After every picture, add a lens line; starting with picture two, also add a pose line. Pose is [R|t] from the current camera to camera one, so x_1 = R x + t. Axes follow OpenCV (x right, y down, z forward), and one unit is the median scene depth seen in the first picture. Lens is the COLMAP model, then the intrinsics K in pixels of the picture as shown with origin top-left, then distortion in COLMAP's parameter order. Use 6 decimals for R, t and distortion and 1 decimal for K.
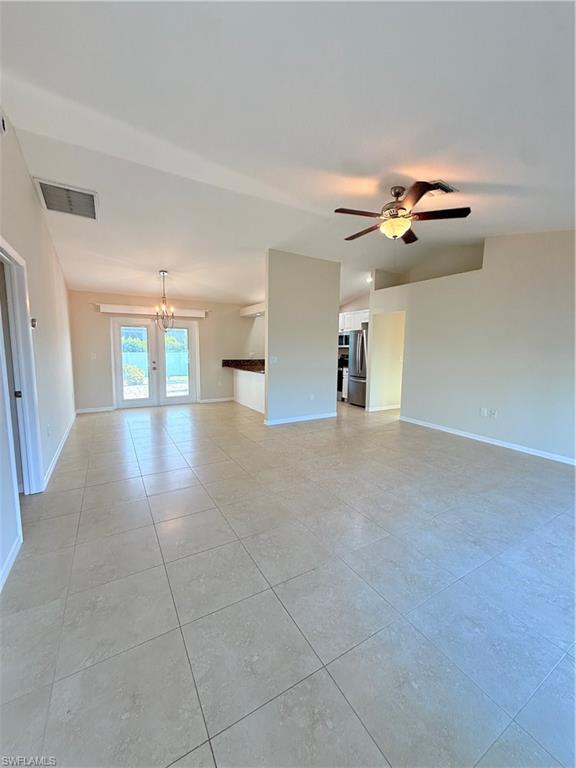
lens RADIAL K [[305.2, 0, 287.1], [0, 305.2, 384.0], [0, 0, 1]] dist [0.000425, 0.000309]
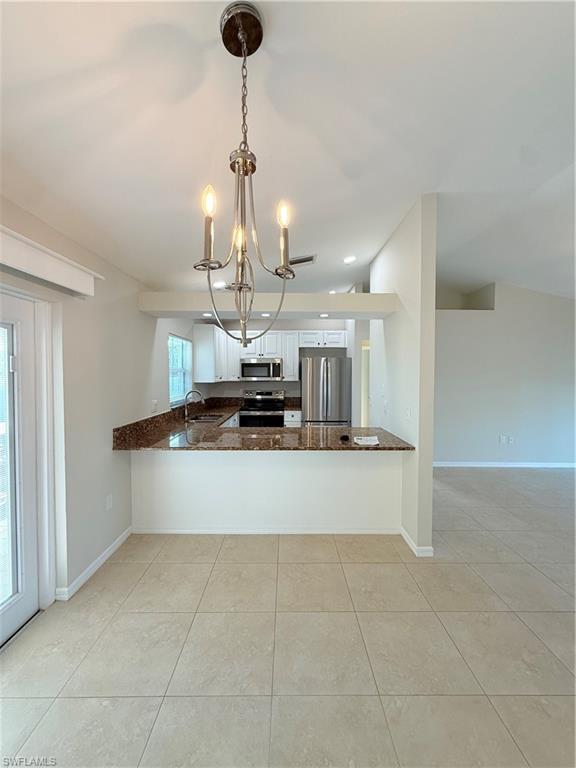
lens RADIAL K [[305.2, 0, 287.8], [0, 305.2, 382.5], [0, 0, 1]] dist [0.000425, 0.000309]
pose [[0.497531, -0.036239, 0.866689, -0.408930], [0.106809, 0.994083, -0.019749, -0.103569], [-0.860845, 0.102397, 0.498458, 0.659421]]
